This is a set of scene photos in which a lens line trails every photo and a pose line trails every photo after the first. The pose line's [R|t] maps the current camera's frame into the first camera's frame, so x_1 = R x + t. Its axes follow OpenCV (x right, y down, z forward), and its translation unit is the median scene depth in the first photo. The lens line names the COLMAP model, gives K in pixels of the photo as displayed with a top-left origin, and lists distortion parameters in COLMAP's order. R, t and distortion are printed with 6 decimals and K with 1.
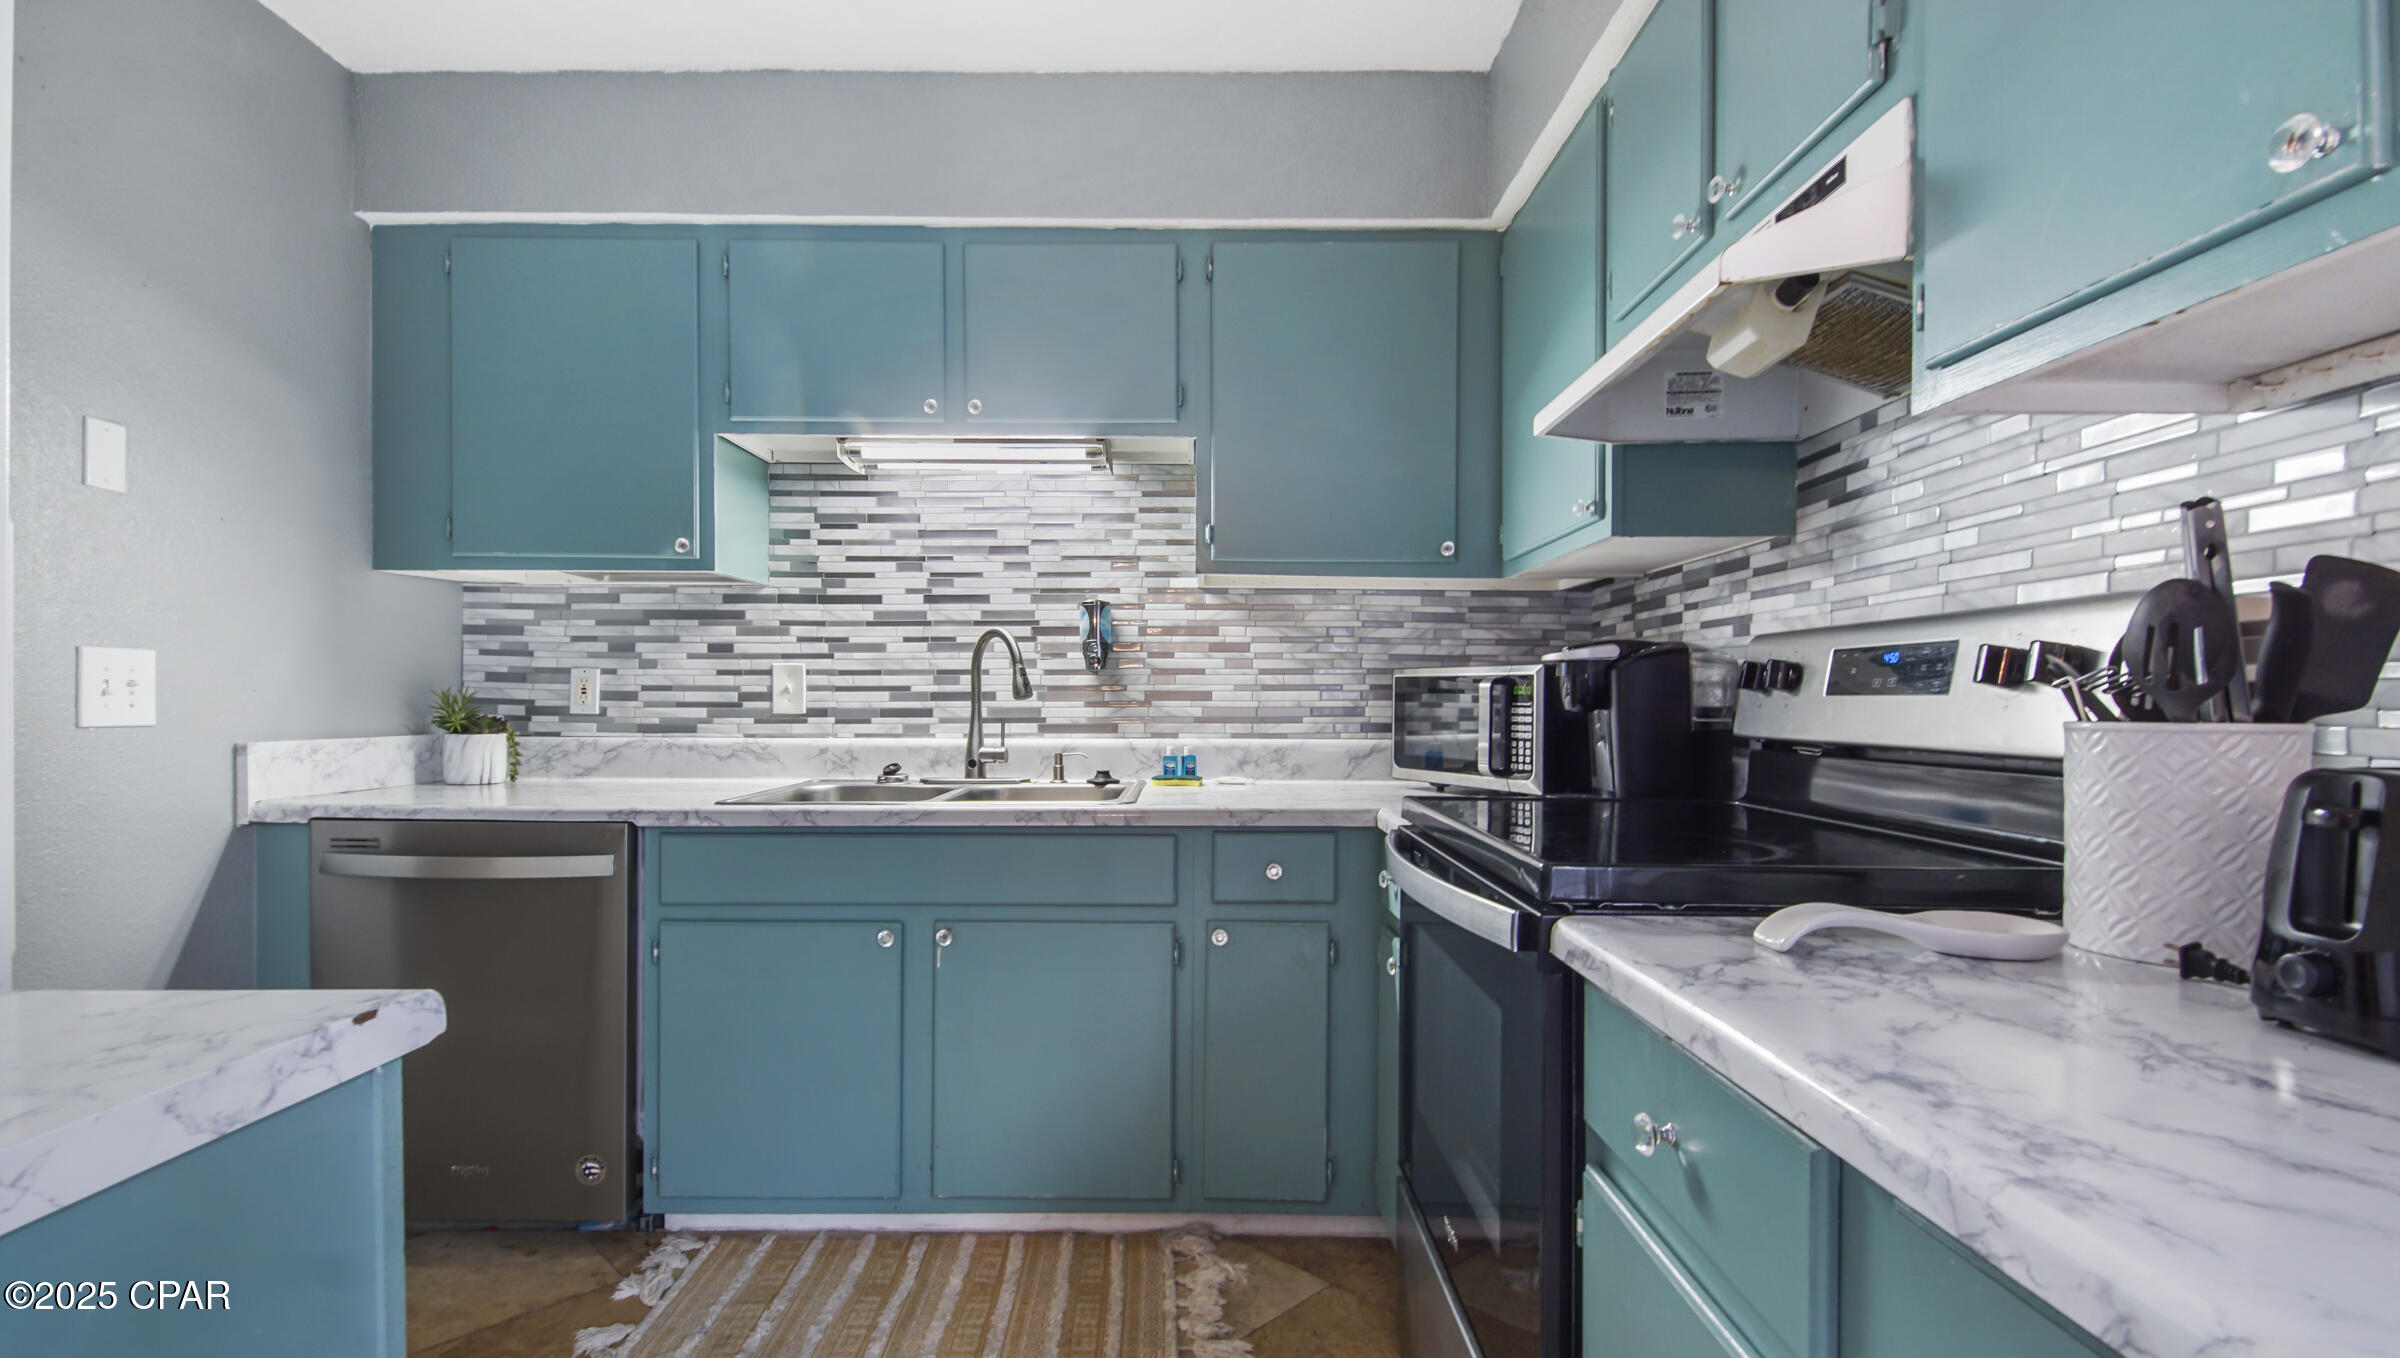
lens RADIAL K [[1065.2, 0, 1191.6], [0, 1065.2, 707.3], [0, 0, 1]] dist [0.000284, -0.000009]
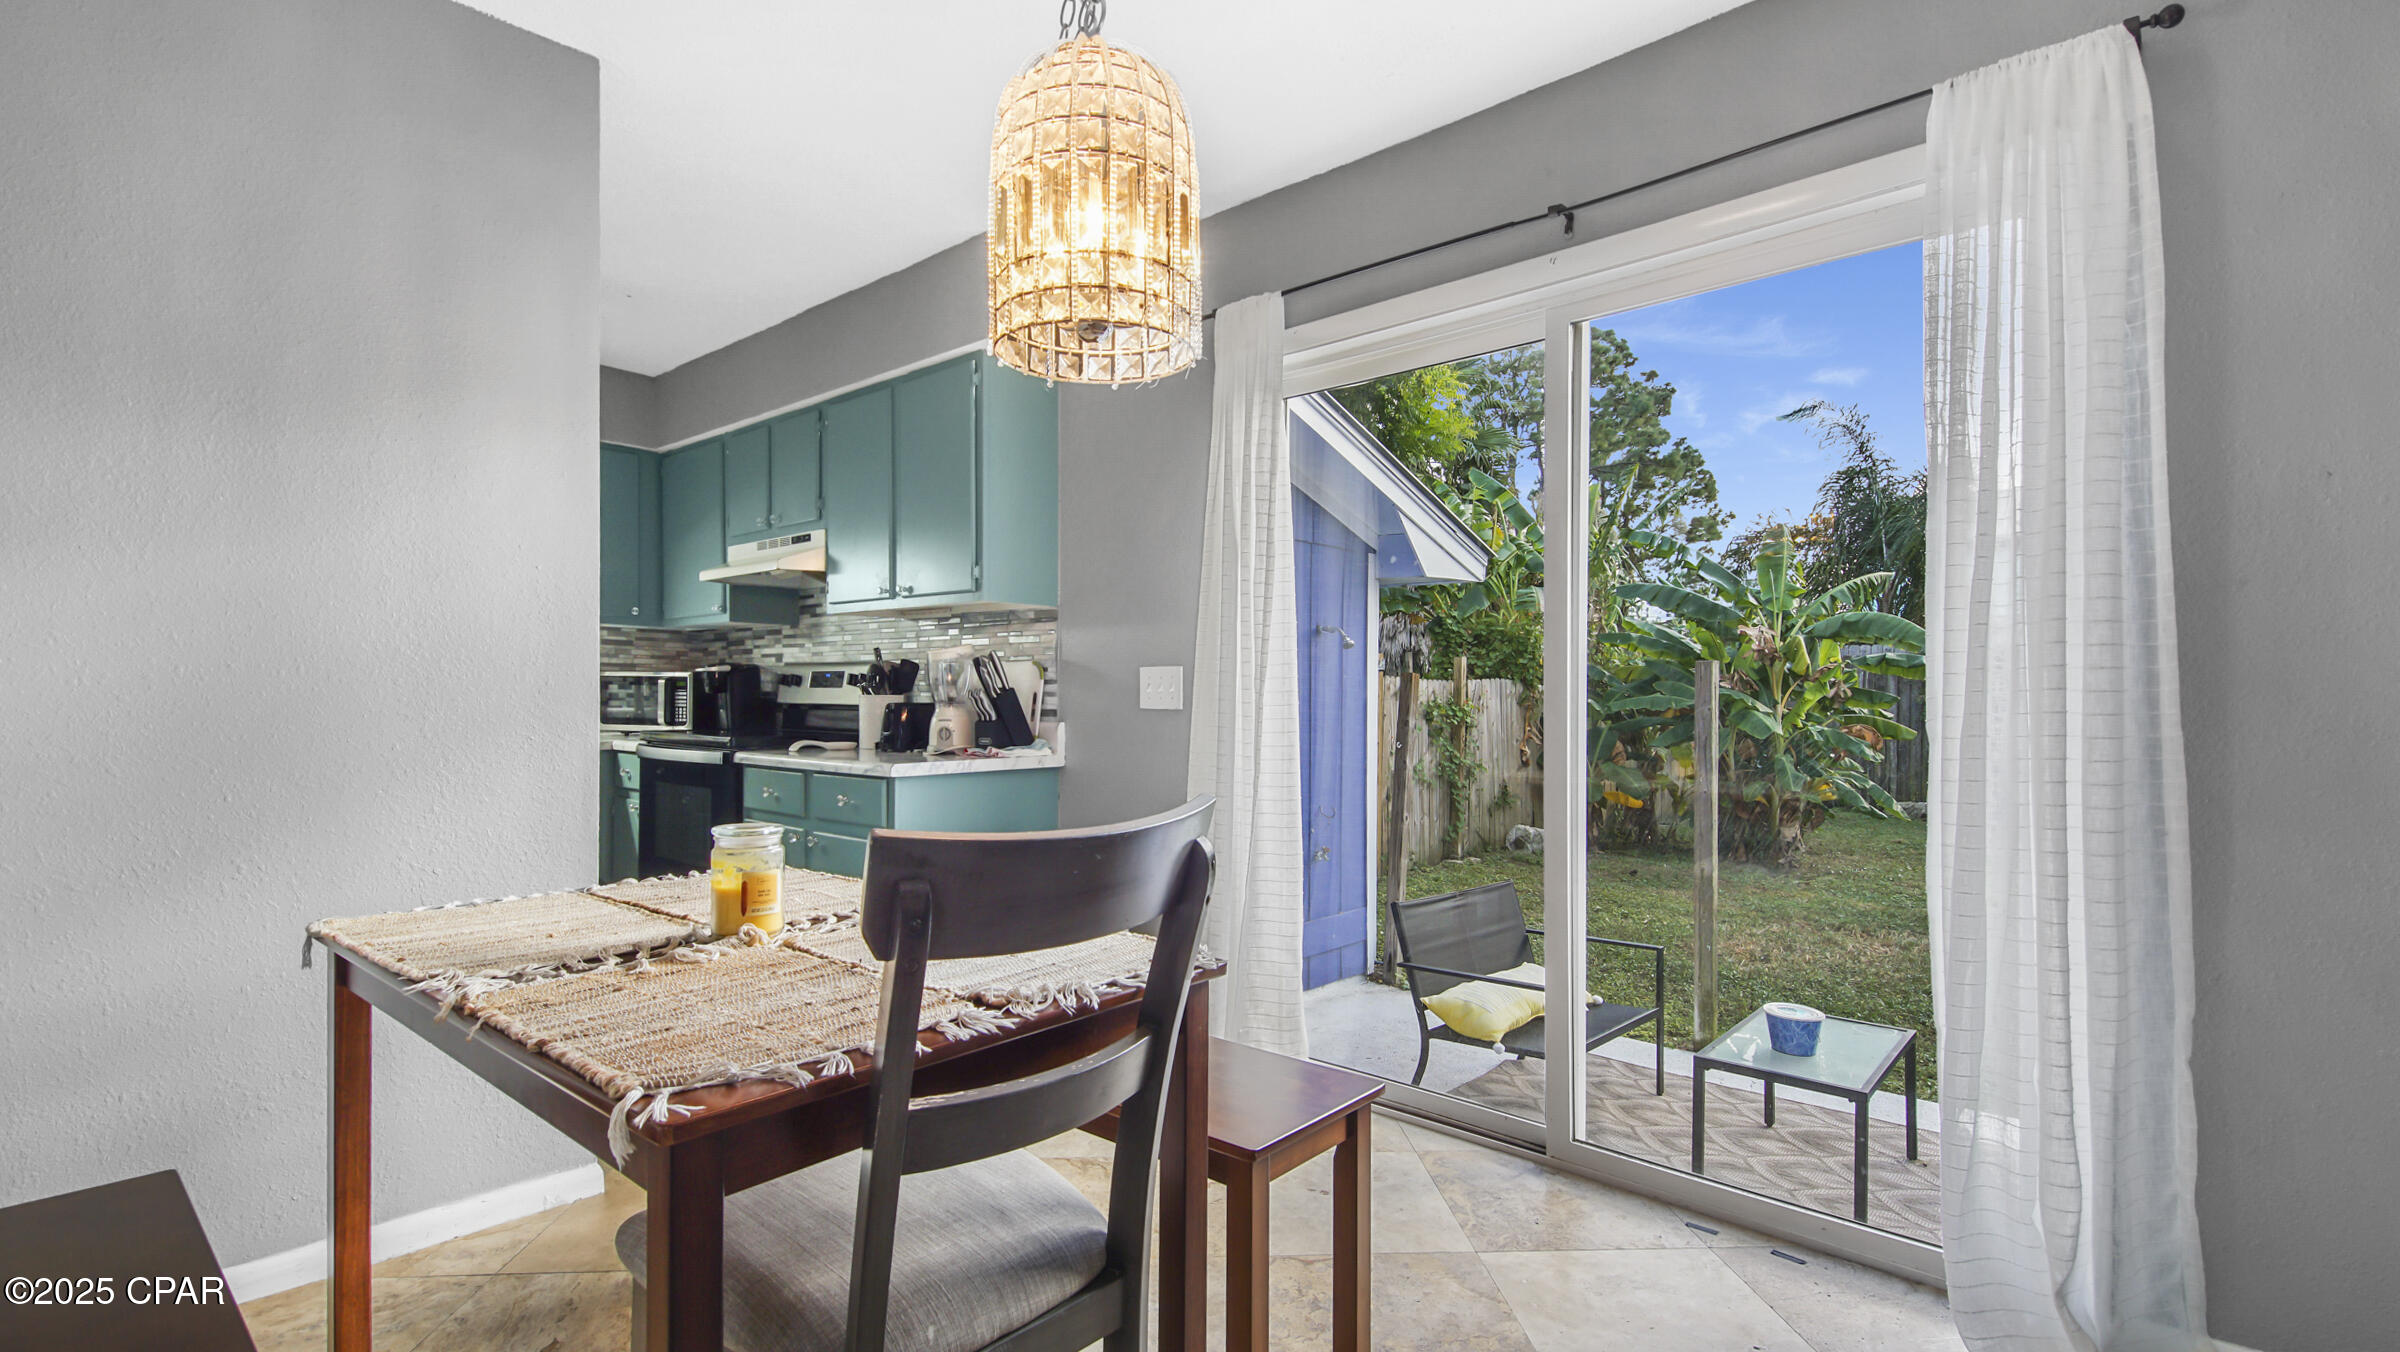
lens RADIAL K [[1098.4, 0, 1189.4], [0, 1098.4, 705.6], [0, 0, 1]] dist [0.000813, -0.000007]
pose [[0.659893, -0.012467, 0.751256, -0.535085], [0.003826, 0.999905, 0.013232, 0.001212], [-0.751349, -0.005858, 0.659878, -0.968720]]
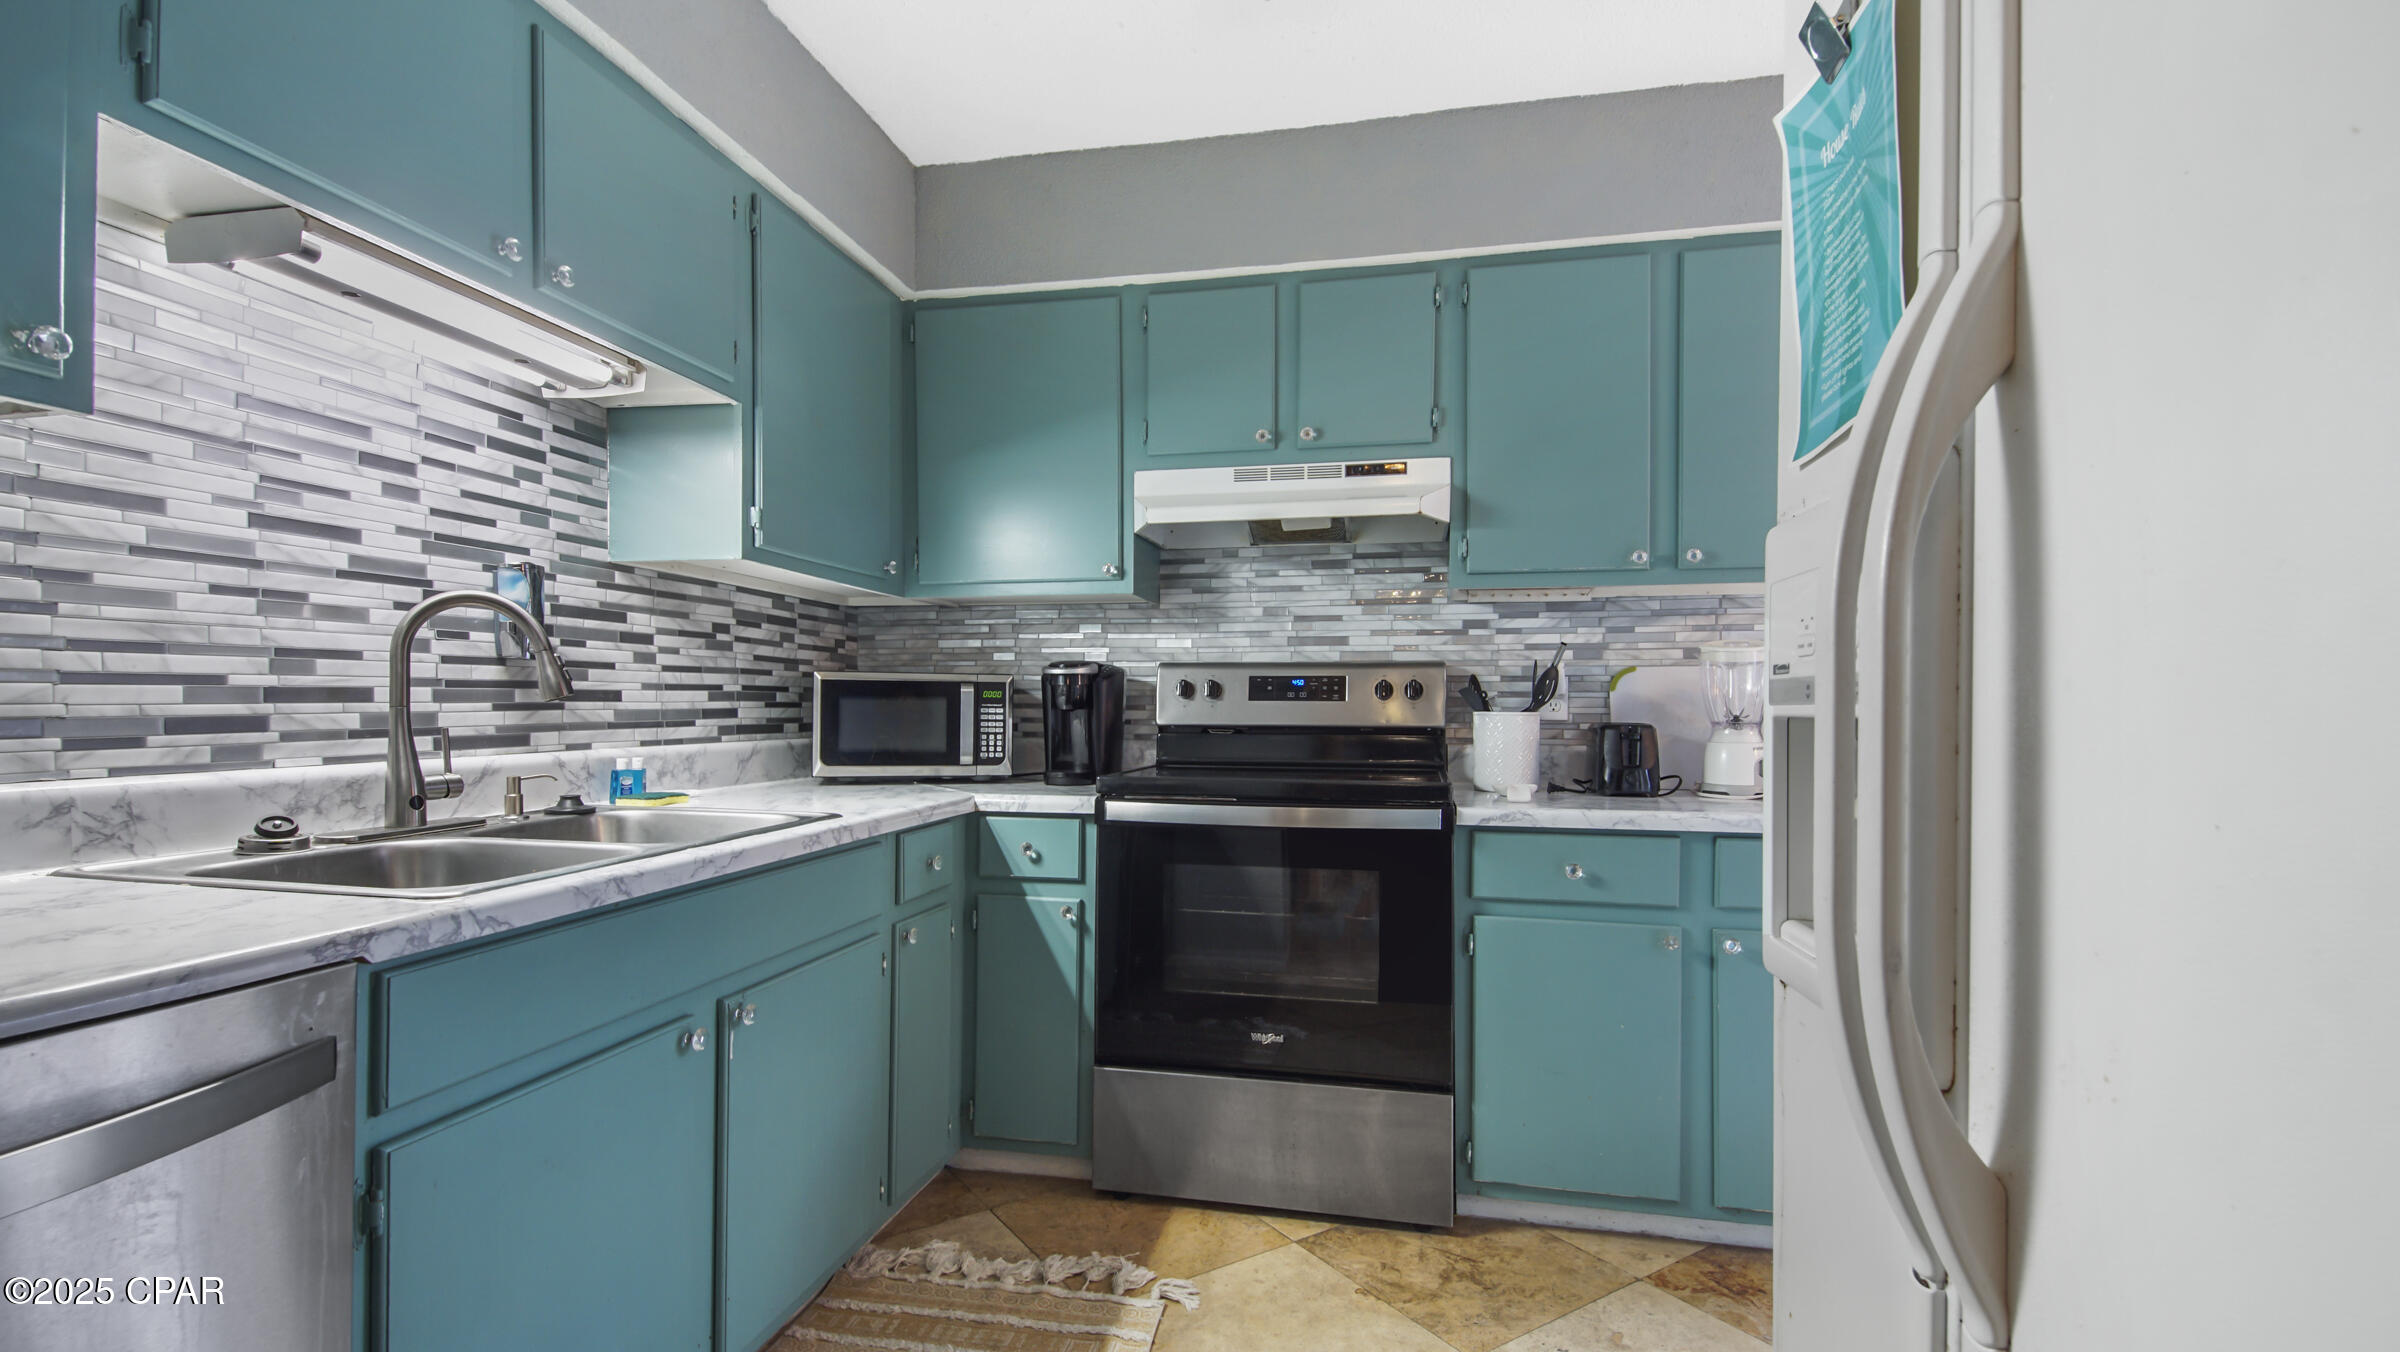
lens RADIAL K [[1037.7, 0, 1190.2], [0, 1037.7, 705.2], [0, 0, 1]] dist [-0.000684, -0.000001]
pose [[0.208487, -0.003400, 0.978019, -0.680349], [0.002004, 0.999993, 0.003049, -0.005191], [-0.978023, 0.001325, 0.208493, 0.408186]]
